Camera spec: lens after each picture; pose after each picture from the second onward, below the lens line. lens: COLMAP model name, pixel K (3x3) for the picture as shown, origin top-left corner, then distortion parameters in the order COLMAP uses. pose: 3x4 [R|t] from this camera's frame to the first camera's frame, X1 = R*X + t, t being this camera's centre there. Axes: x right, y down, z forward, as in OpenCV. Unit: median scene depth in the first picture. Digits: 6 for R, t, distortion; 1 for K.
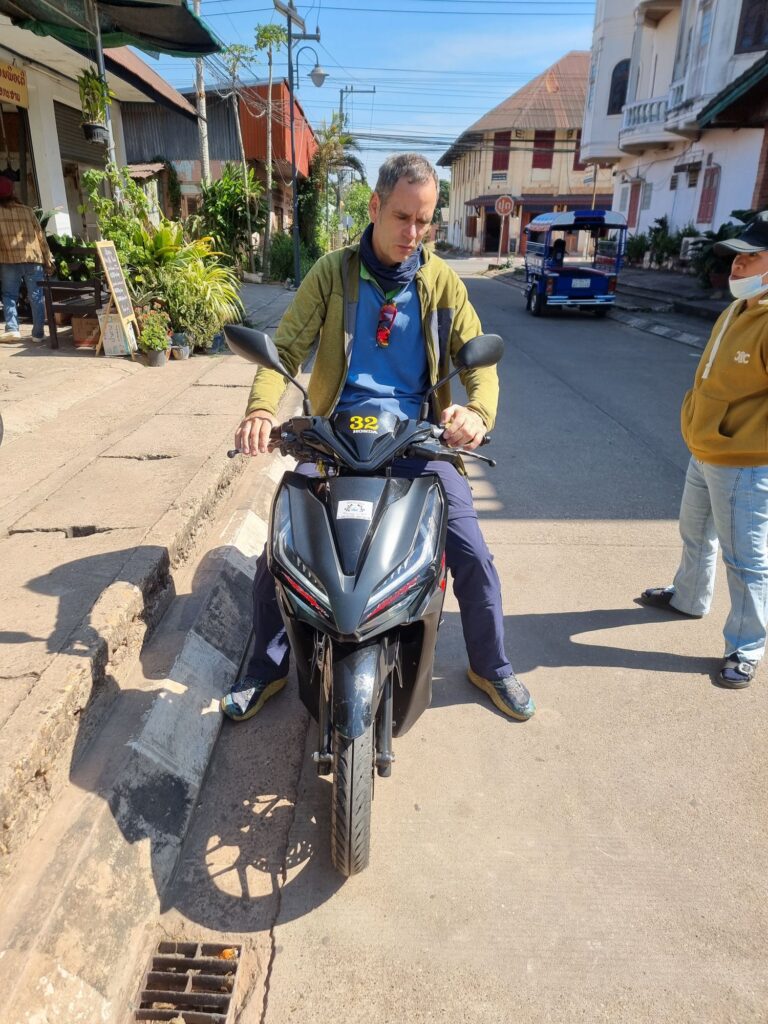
lens RADIAL K [[713.3, 0, 384.0], [0, 713.3, 512.0], [0, 0, 1]] dist [0.107022, -0.093136]
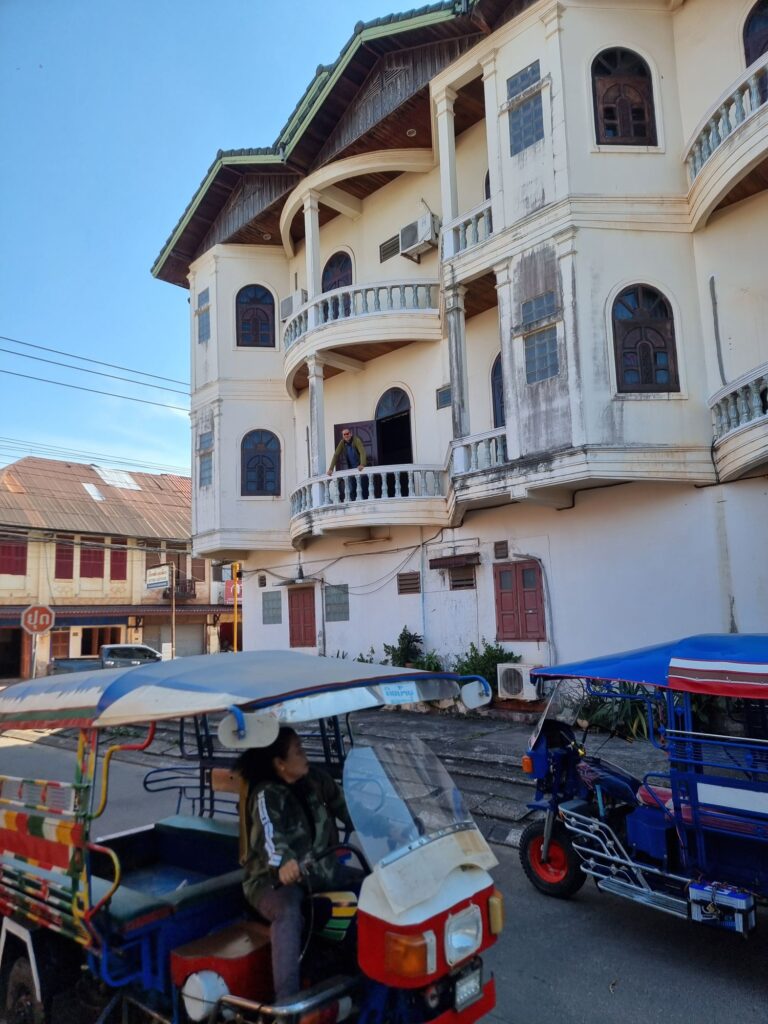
lens RADIAL K [[713.3, 0, 384.0], [0, 713.3, 512.0], [0, 0, 1]] dist [0.107022, -0.093136]
pose [[0.730750, 0.081215, 0.677797, -0.049009], [0.279146, 0.870539, -0.405265, -0.218007], [-0.622962, 0.485351, 0.613475, 0.509613]]
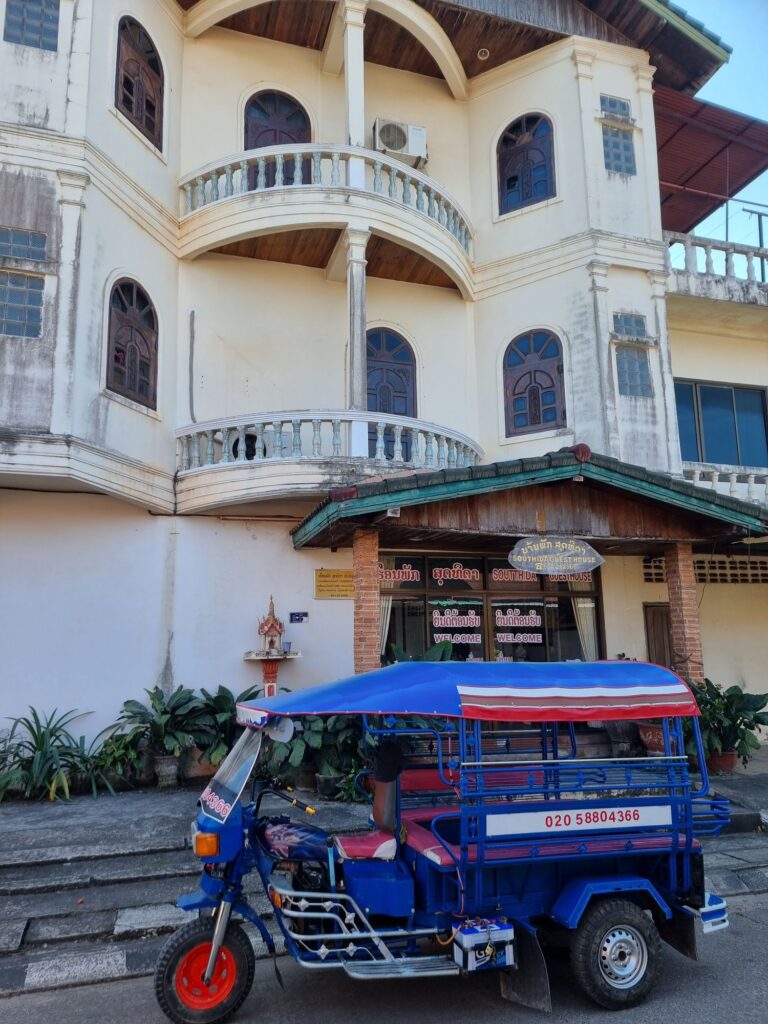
lens RADIAL K [[713.3, 0, 384.0], [0, 713.3, 512.0], [0, 0, 1]] dist [0.107022, -0.093136]
pose [[-0.273660, 0.183434, 0.944173, -0.039580], [0.351728, 0.932740, -0.079268, -0.271586], [-0.895208, 0.310399, -0.319773, 0.649509]]
